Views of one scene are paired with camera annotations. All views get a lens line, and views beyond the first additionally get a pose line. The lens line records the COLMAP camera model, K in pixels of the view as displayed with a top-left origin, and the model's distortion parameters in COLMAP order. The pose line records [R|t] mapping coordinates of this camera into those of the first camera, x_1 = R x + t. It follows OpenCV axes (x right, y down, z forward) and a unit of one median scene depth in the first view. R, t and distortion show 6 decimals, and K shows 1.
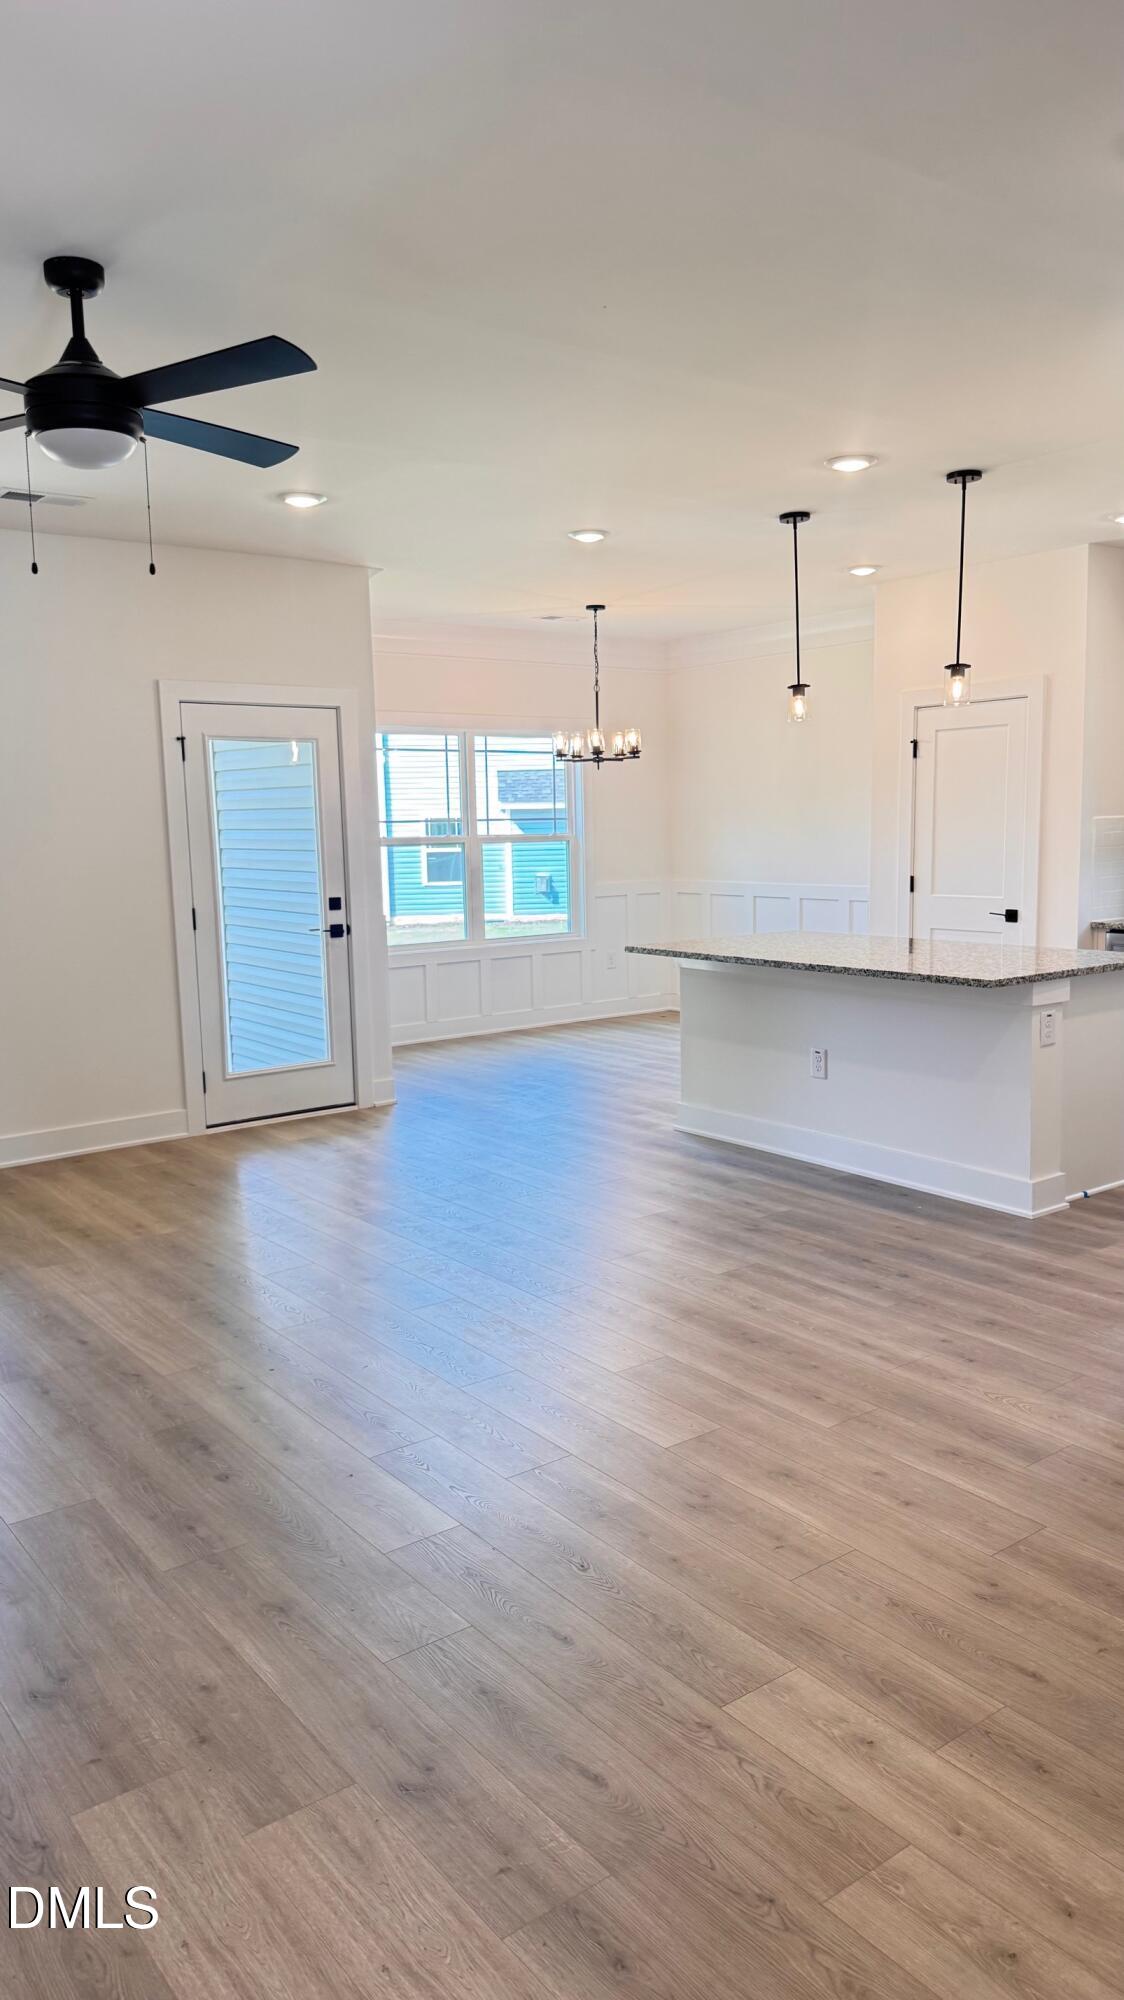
lens RADIAL K [[1414.6, 0, 566.6], [0, 1414.6, 991.9], [0, 0, 1]] dist [0.200827, -0.390951]
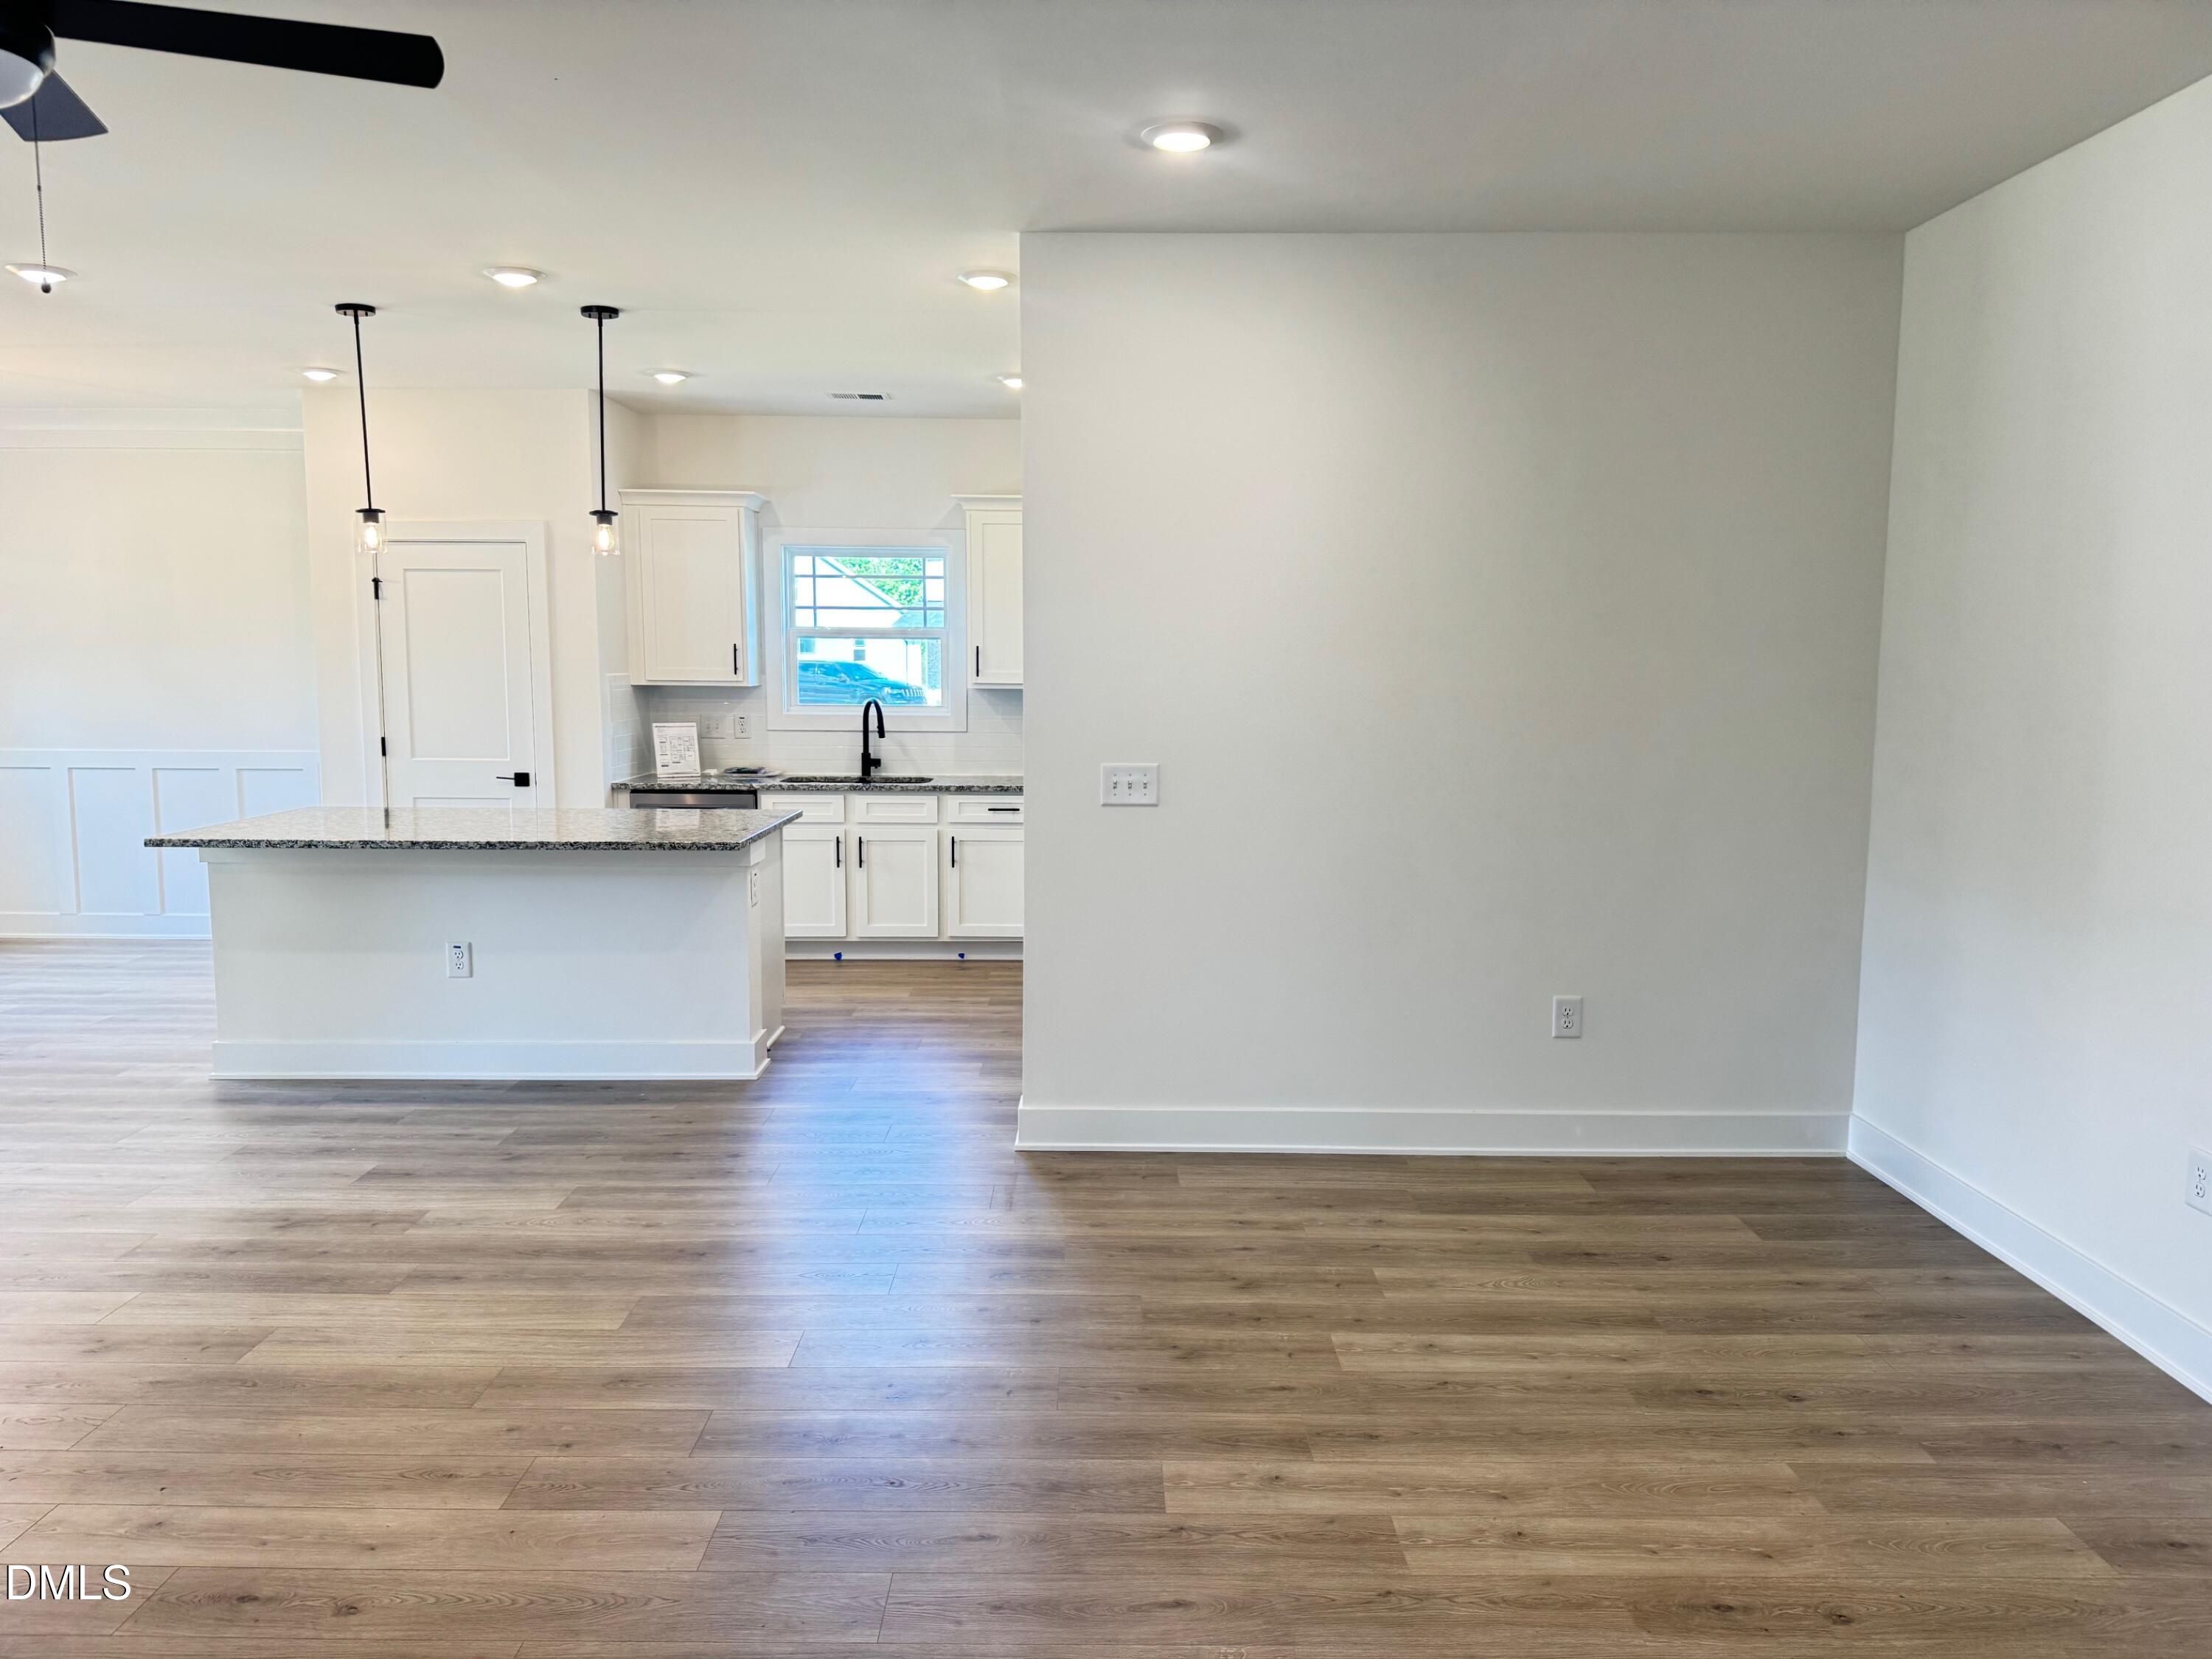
lens RADIAL K [[1545.8, 0, 1142.1], [0, 1545.8, 841.0], [0, 0, 1]] dist [0.067711, -0.144607]
pose [[0.584223, -0.071564, 0.808432, -0.331078], [0.079921, 0.996336, 0.030442, -0.016032], [-0.807648, 0.046825, 0.587802, 0.129178]]
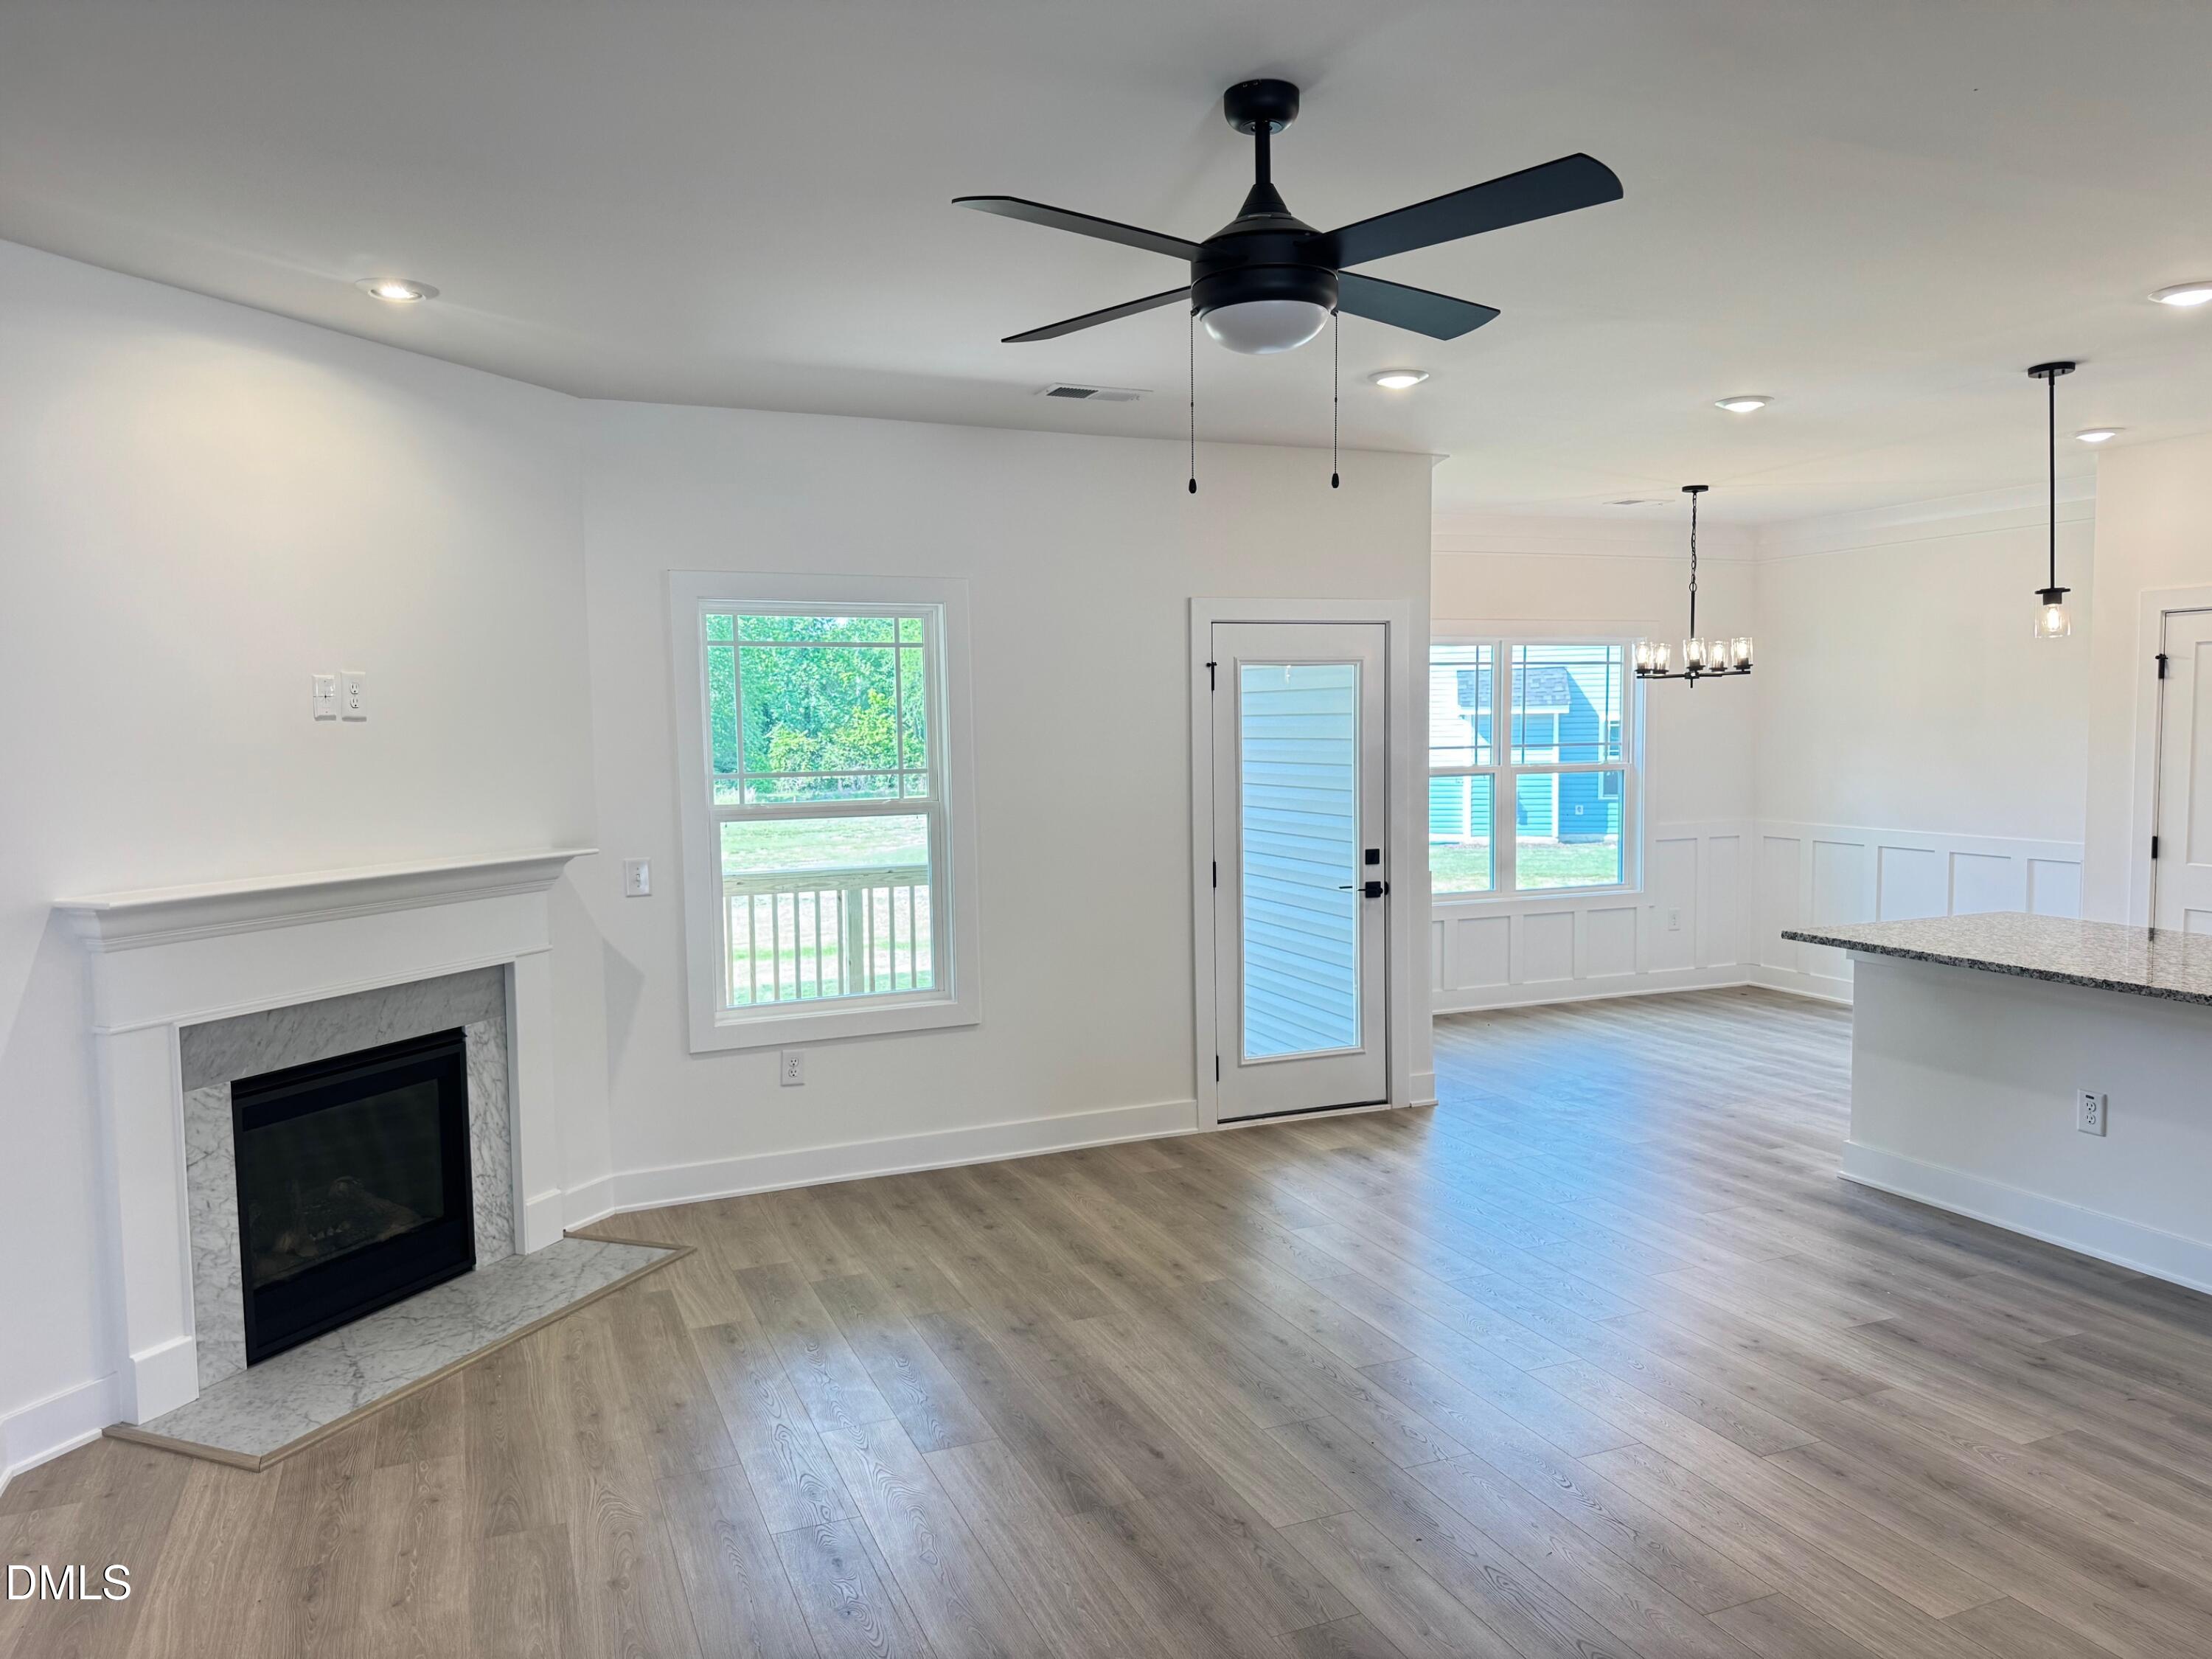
lens RADIAL K [[1560.4, 0, 1116.5], [0, 1560.4, 831.6], [0, 0, 1]] dist [0.102443, -0.118428]
pose [[0.971748, 0.024438, -0.234750, -0.114840], [-0.035482, 0.998448, -0.042936, -0.039399], [0.233337, 0.050053, 0.971107, 0.103790]]
